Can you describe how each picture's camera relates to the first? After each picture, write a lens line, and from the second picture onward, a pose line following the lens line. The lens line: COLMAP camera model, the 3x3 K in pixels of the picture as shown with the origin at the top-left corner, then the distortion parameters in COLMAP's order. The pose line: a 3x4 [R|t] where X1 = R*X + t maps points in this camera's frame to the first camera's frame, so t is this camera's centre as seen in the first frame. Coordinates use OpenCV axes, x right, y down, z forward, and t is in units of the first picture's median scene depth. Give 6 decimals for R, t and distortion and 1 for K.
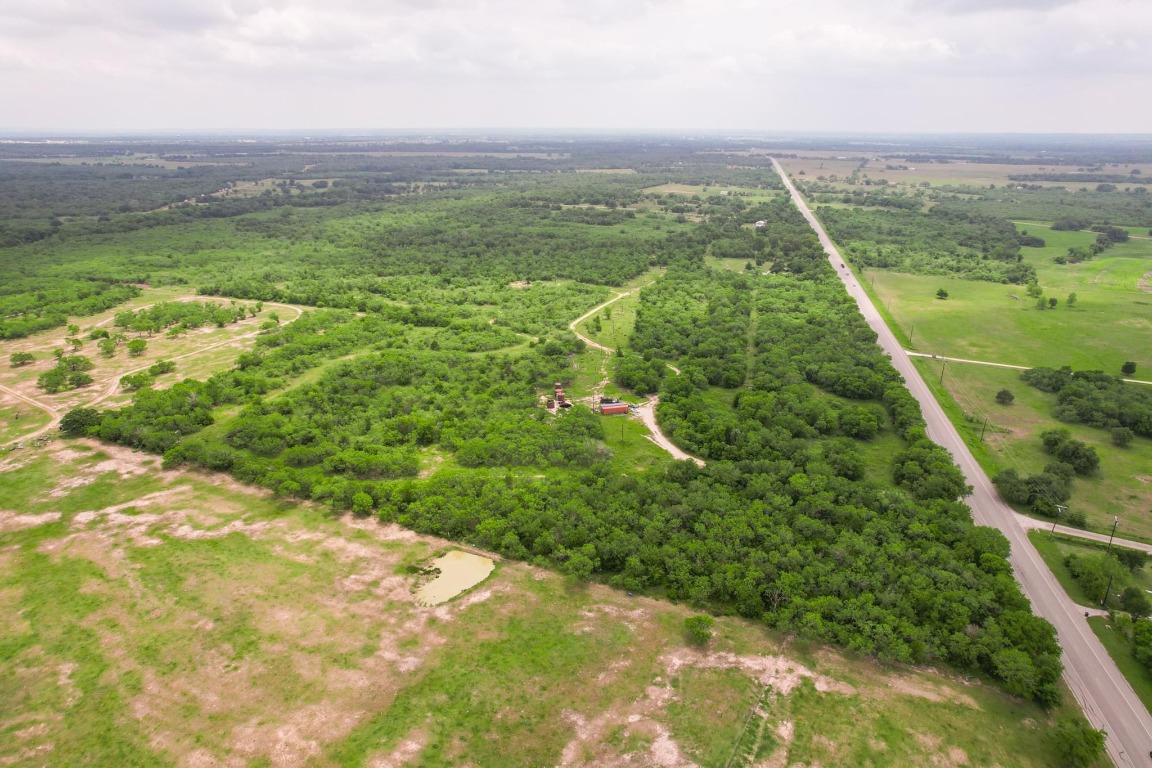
lens RADIAL K [[749.8, 0, 576.0], [0, 749.8, 384.0], [0, 0, 1]] dist [-0.085164, 0.083535]
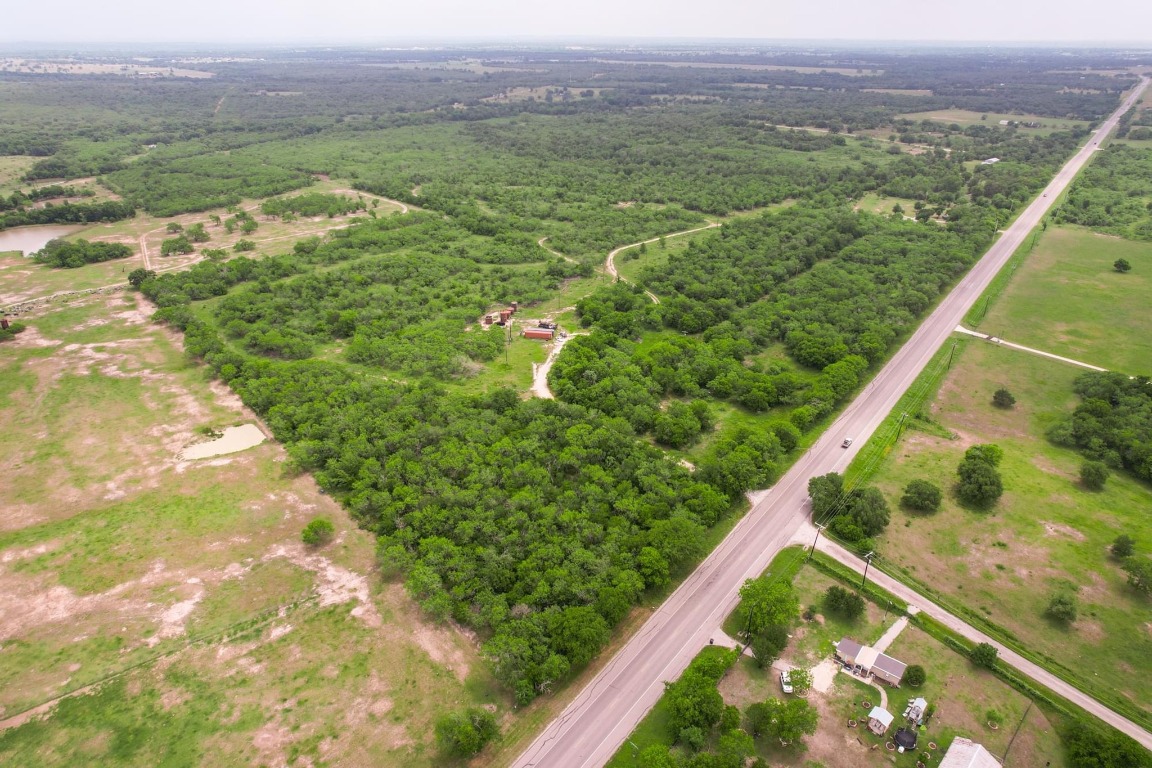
lens RADIAL K [[749.8, 0, 576.0], [0, 749.8, 384.0], [0, 0, 1]] dist [-0.085164, 0.083535]
pose [[0.905704, 0.180066, -0.383767, 0.517360], [-0.138107, 0.981246, 0.134469, -0.044432], [0.400783, -0.068788, 0.913587, 0.109270]]
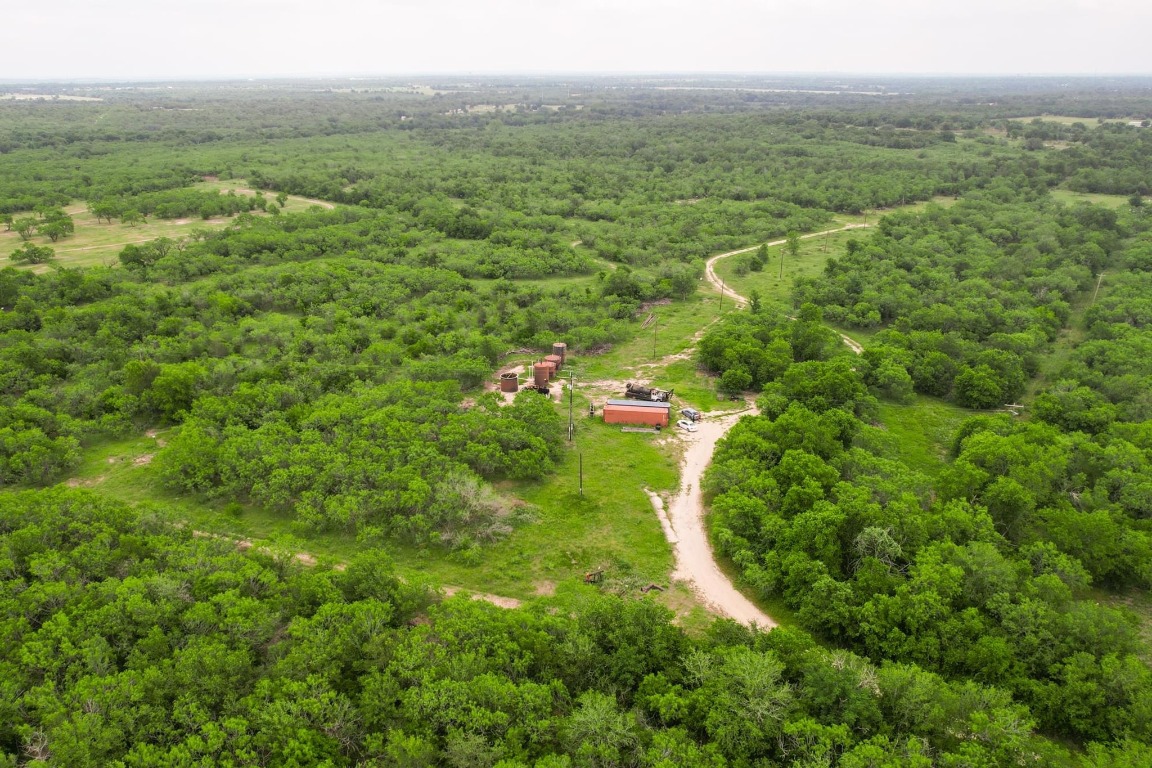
lens RADIAL K [[858.2, 0, 544.1], [0, 858.2, 403.1], [0, 0, 1]] dist [-0.089159, 0.085769]
pose [[0.911285, 0.142688, -0.386263, 0.197926], [-0.129871, 0.989760, 0.059229, 0.006362], [0.390759, -0.003811, 0.920485, 0.570409]]
